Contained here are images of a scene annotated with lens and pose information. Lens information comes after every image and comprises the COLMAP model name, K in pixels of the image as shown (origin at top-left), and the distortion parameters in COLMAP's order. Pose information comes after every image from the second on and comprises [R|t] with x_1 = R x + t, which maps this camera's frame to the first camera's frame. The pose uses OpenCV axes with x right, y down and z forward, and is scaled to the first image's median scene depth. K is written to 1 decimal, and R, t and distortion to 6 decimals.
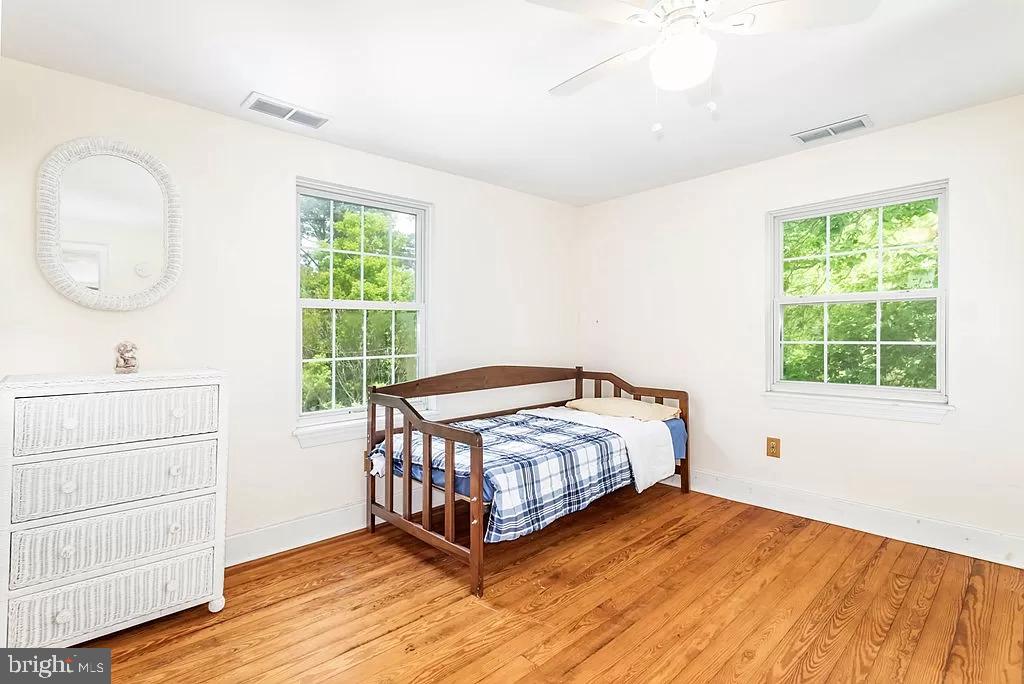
lens RADIAL K [[488.0, 0, 508.6], [0, 488.0, 320.0], [0, 0, 1]] dist [-0.000800, -0.000061]
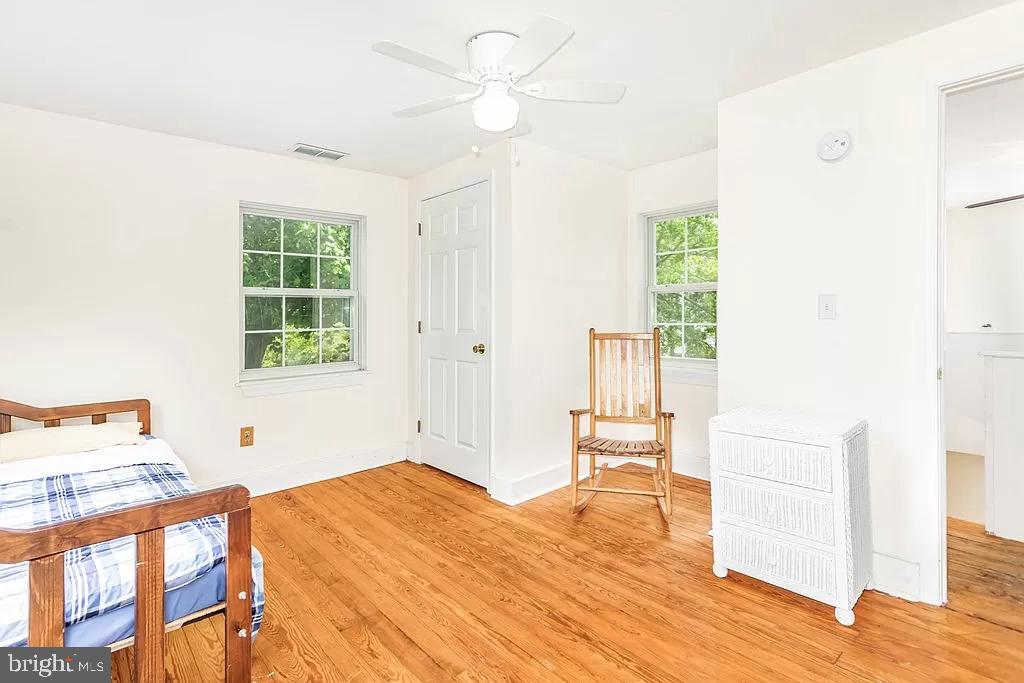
lens RADIAL K [[488.0, 0, 508.6], [0, 488.0, 319.5], [0, 0, 1]] dist [-0.000800, -0.000061]
pose [[0.002201, -0.000036, 0.999998, -0.645705], [-0.018233, 0.999834, 0.000076, 0.013455], [-0.999831, -0.018233, 0.002200, 0.645433]]
